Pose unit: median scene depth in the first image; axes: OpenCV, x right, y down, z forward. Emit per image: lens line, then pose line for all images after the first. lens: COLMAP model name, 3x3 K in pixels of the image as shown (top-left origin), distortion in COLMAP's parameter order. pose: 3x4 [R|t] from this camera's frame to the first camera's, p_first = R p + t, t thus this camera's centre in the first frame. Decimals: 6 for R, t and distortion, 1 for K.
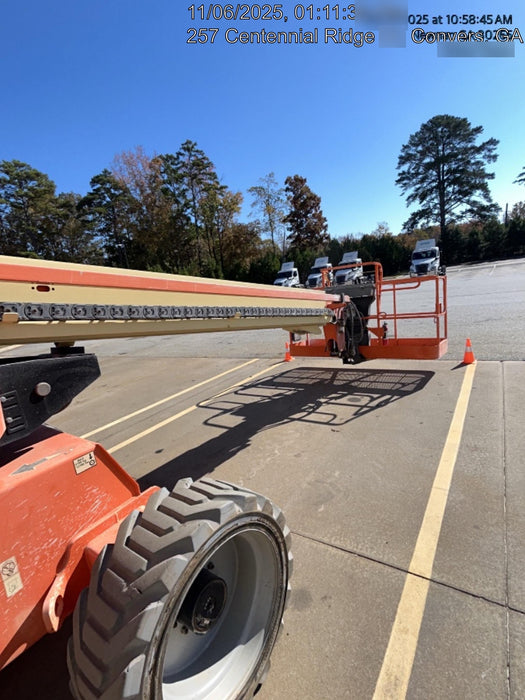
lens RADIAL K [[332.8, 0, 262.5], [0, 332.8, 350.0], [0, 0, 1]] dist [-0.000842, -0.000251]
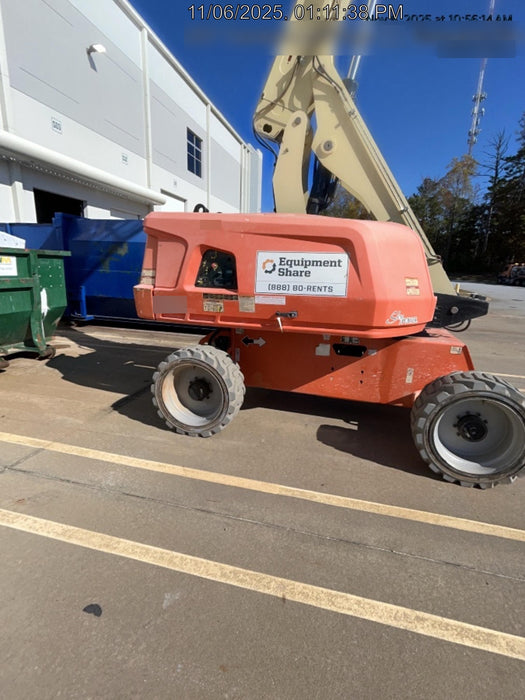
lens RADIAL K [[332.8, 0, 262.5], [0, 332.8, 350.0], [0, 0, 1]] dist [-0.000842, -0.000251]
pose [[0.319239, 0.369468, -0.872685, 1.008396], [-0.250810, 0.920974, 0.298163, 0.033071], [0.913882, 0.123693, 0.386677, -1.009921]]
